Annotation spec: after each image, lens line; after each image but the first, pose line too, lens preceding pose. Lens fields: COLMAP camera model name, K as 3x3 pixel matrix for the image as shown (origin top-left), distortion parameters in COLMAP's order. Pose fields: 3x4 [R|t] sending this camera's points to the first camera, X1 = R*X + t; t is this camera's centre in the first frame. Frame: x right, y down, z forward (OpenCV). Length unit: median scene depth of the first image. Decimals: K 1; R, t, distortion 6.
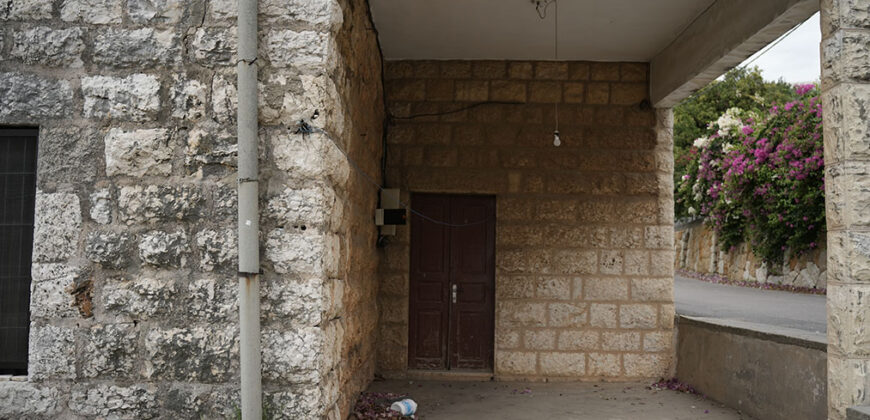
lens RADIAL K [[704.6, 0, 435.3], [0, 704.6, 211.6], [0, 0, 1]] dist [-0.064146, 0.011603]
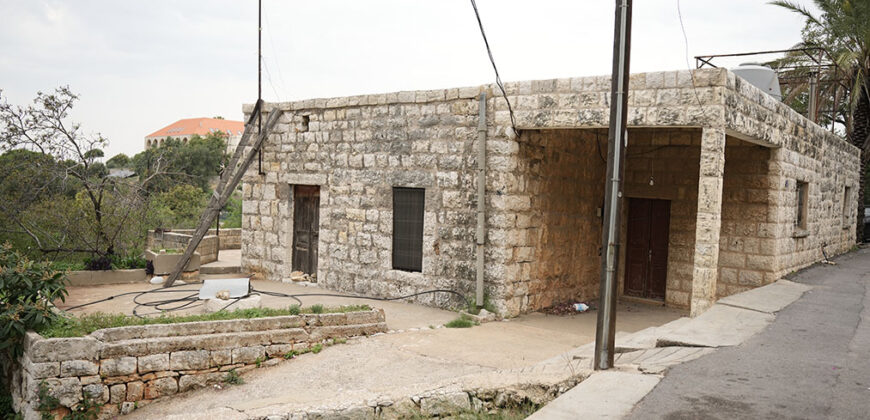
lens RADIAL K [[704.6, 0, 435.0], [0, 704.6, 211.3], [0, 0, 1]] dist [-0.064146, 0.011603]
pose [[0.777700, 0.038207, -0.627473, 1.350936], [0.015431, 0.996690, 0.079814, -0.269488], [0.628446, -0.071754, 0.774537, -1.306740]]
